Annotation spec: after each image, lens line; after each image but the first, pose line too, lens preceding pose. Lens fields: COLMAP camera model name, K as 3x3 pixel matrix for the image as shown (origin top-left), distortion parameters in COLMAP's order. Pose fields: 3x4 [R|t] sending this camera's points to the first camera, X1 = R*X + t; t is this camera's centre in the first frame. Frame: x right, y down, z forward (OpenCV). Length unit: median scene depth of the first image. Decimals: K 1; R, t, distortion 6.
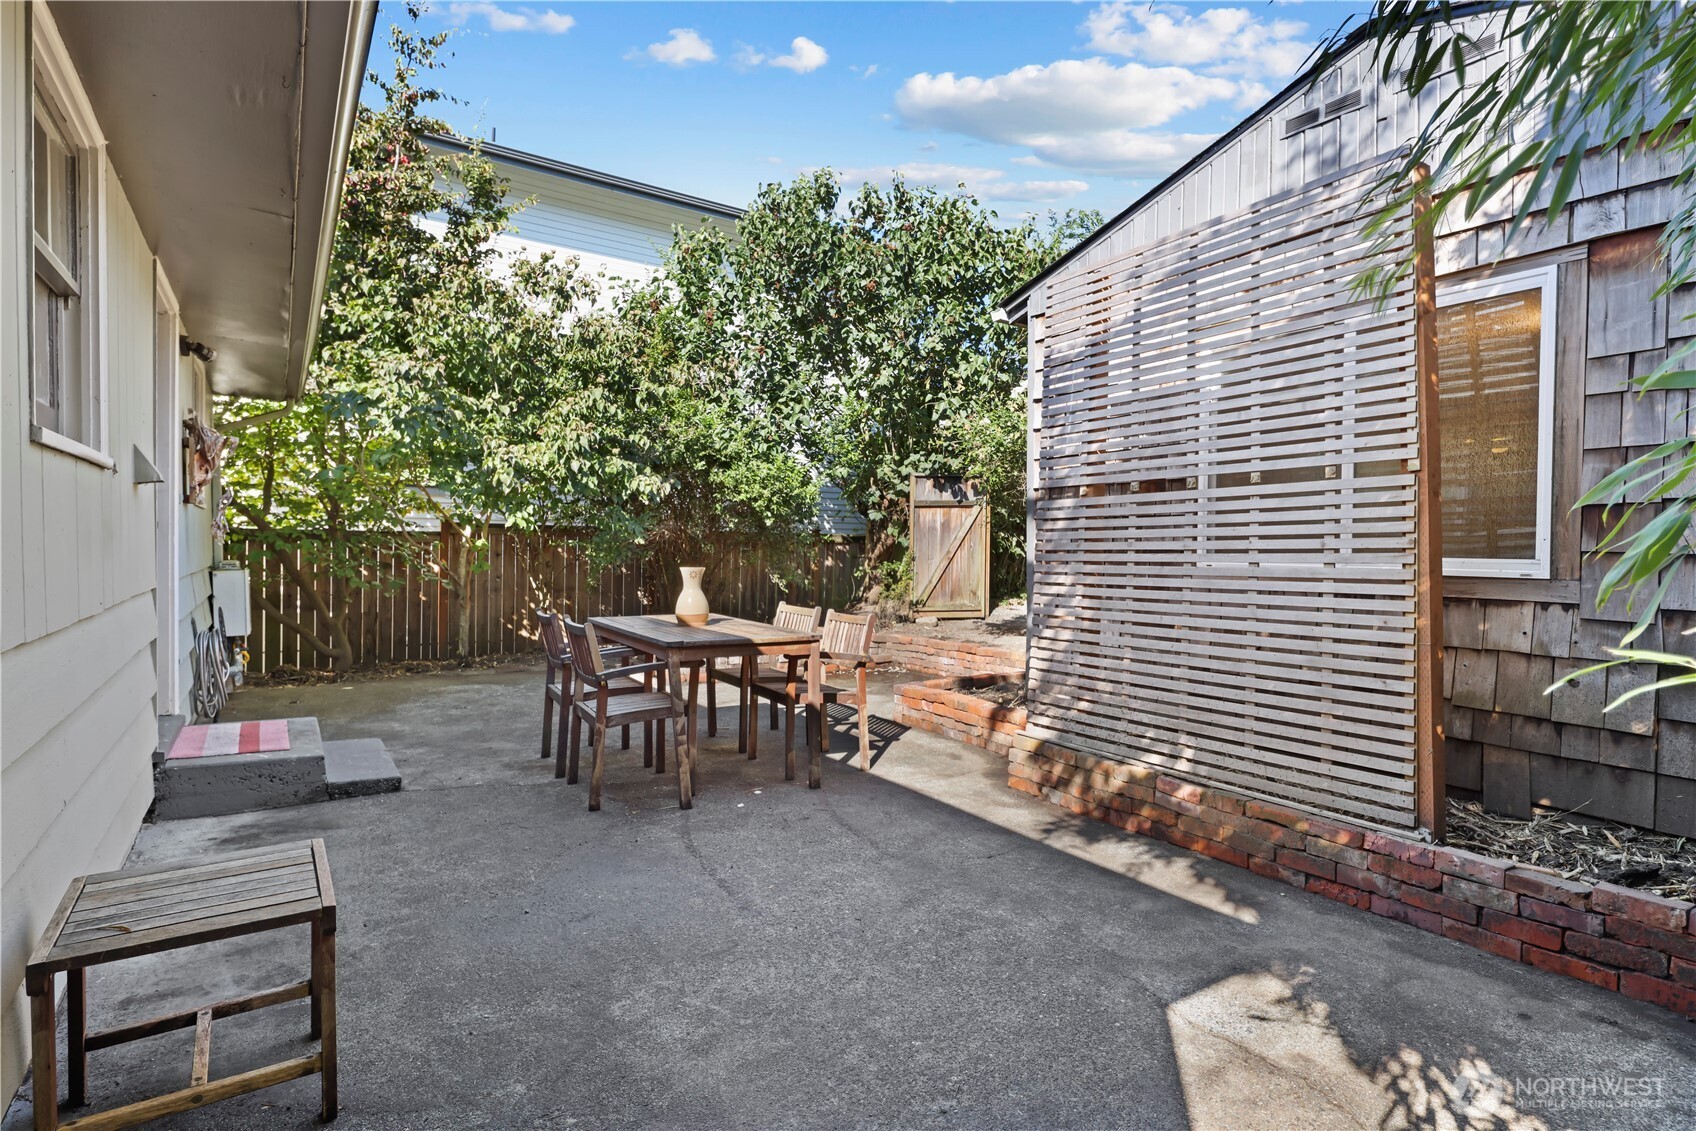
lens RADIAL K [[831.6, 0, 845.9], [0, 831.6, 562.5], [0, 0, 1]] dist [0.005764, -0.005494]
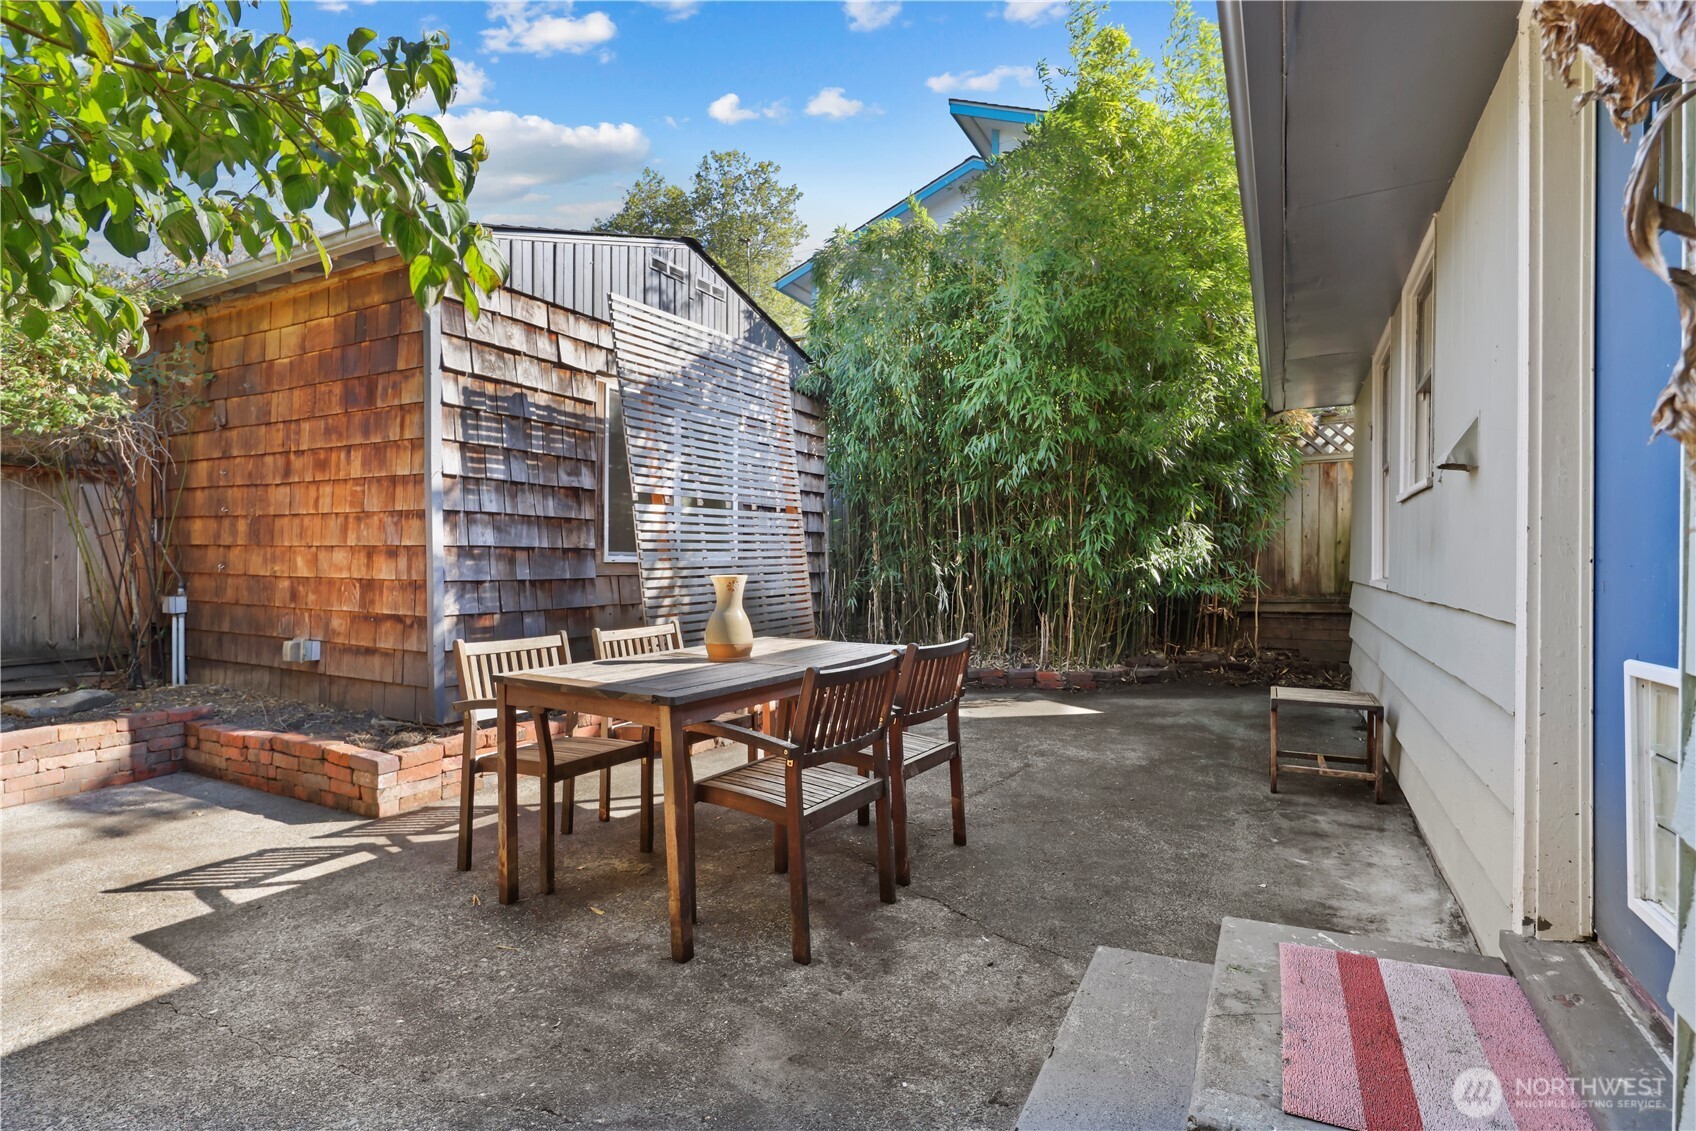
lens RADIAL K [[831.6, 0, 844.6], [0, 831.6, 561.1], [0, 0, 1]] dist [0.005764, -0.005494]
pose [[-0.473341, -0.013184, 0.880781, -0.971655], [0.006350, 0.999811, 0.018378, -0.019108], [-0.880856, 0.014292, -0.473168, 1.450343]]
